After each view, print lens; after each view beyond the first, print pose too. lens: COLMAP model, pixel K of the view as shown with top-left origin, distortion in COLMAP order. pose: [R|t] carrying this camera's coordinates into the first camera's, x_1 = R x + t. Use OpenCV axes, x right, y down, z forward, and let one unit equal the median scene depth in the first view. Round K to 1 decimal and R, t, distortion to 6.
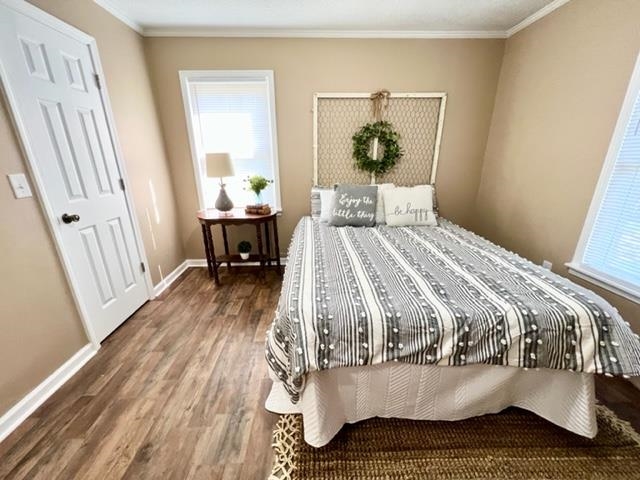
lens RADIAL K [[256.9, 0, 316.7], [0, 256.9, 242.3], [0, 0, 1]] dist [-0.002638, -0.000170]
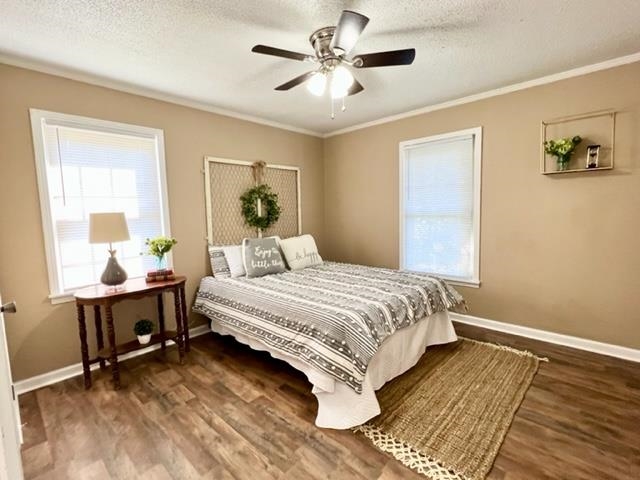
lens RADIAL K [[304.5, 0, 322.5], [0, 304.5, 241.0], [0, 0, 1]] dist [0.000157, 0.000425]
pose [[0.700385, -0.079236, 0.709354, -0.570117], [0.245245, 0.960029, -0.134907, 0.026747], [-0.670310, 0.268452, 0.691822, -0.075047]]
